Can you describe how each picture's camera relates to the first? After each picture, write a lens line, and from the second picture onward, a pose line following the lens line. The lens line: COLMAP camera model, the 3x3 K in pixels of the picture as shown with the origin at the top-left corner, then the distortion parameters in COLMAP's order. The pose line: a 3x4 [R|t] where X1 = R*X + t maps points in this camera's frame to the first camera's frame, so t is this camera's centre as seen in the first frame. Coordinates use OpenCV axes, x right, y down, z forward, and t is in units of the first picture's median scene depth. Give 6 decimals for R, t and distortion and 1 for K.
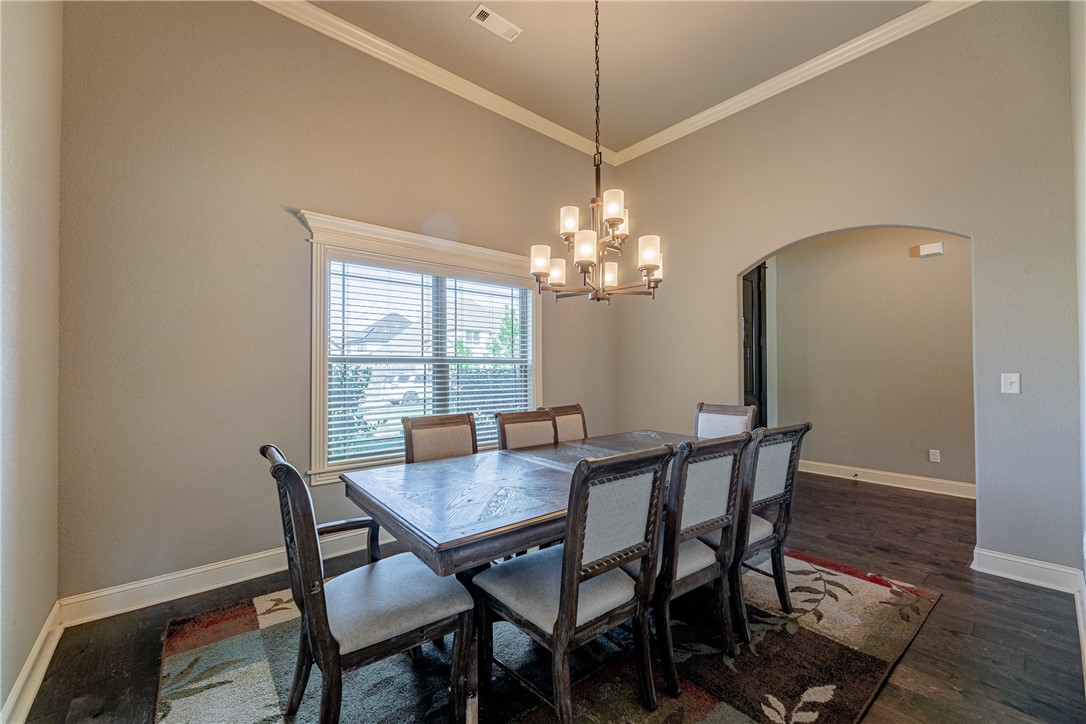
lens RADIAL K [[437.3, 0, 538.6], [0, 437.3, 360.4], [0, 0, 1]] dist [0.000812, 0.000208]
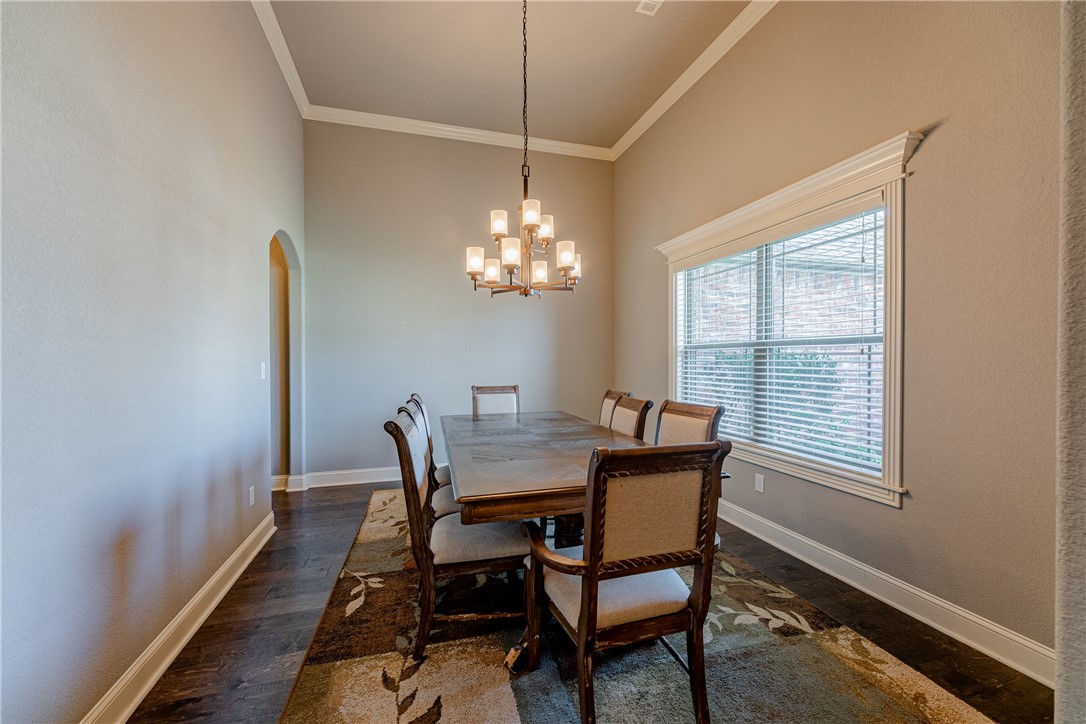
lens RADIAL K [[437.3, 0, 538.8], [0, 437.3, 359.4], [0, 0, 1]] dist [0.000812, 0.000208]
pose [[-0.403985, 0.017055, -0.914607, 1.290219], [0.017403, 0.999789, 0.010957, 0.024971], [0.914600, -0.011490, -0.404196, 1.644491]]
